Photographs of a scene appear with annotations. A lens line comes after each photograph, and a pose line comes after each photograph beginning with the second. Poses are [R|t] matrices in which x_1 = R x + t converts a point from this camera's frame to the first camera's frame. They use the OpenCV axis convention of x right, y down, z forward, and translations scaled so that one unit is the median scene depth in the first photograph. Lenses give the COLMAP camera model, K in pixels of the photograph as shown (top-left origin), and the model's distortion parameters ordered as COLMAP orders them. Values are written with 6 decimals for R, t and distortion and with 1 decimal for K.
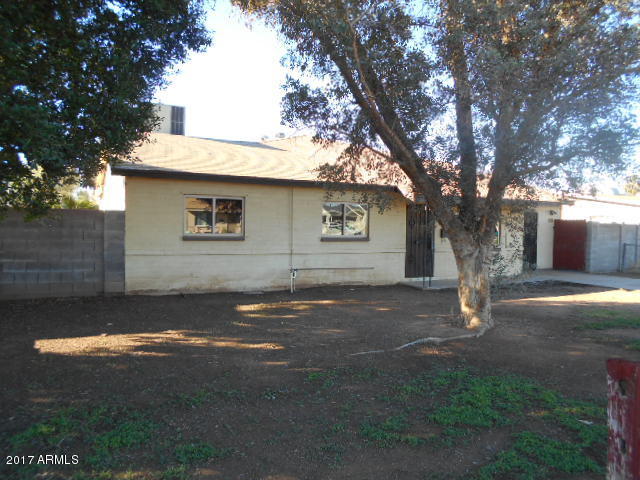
lens RADIAL K [[490.1, 0, 320.0], [0, 490.1, 240.0], [0, 0, 1]] dist [-0.025315, 0.004439]
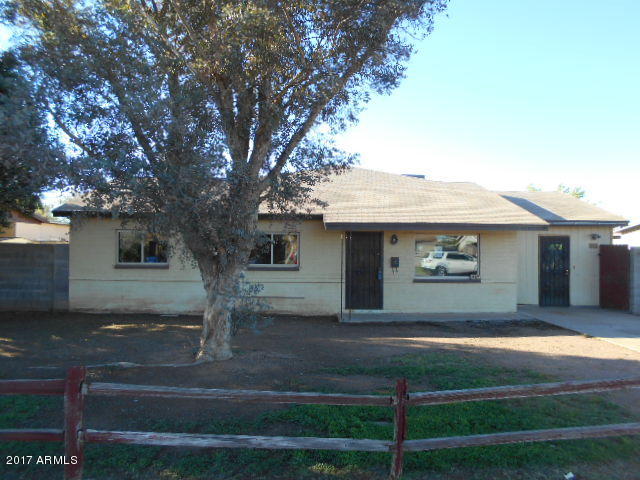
lens RADIAL K [[490.1, 0, 320.0], [0, 490.1, 240.0], [0, 0, 1]] dist [-0.025315, 0.004439]
pose [[0.903287, -0.017700, -0.428671, 0.645378], [-0.006256, 0.998499, -0.054410, -0.006004], [0.428991, 0.051829, 0.901821, 0.128001]]
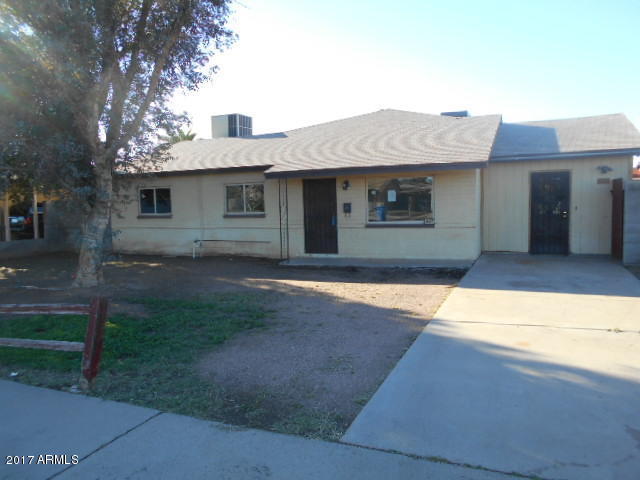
lens RADIAL K [[490.1, 0, 320.0], [0, 490.1, 240.0], [0, 0, 1]] dist [-0.025315, 0.004439]
pose [[0.625054, 0.031667, -0.779939, 1.172482], [0.015265, 0.998490, 0.052774, -0.003436], [0.780432, -0.044892, 0.623627, 0.467593]]
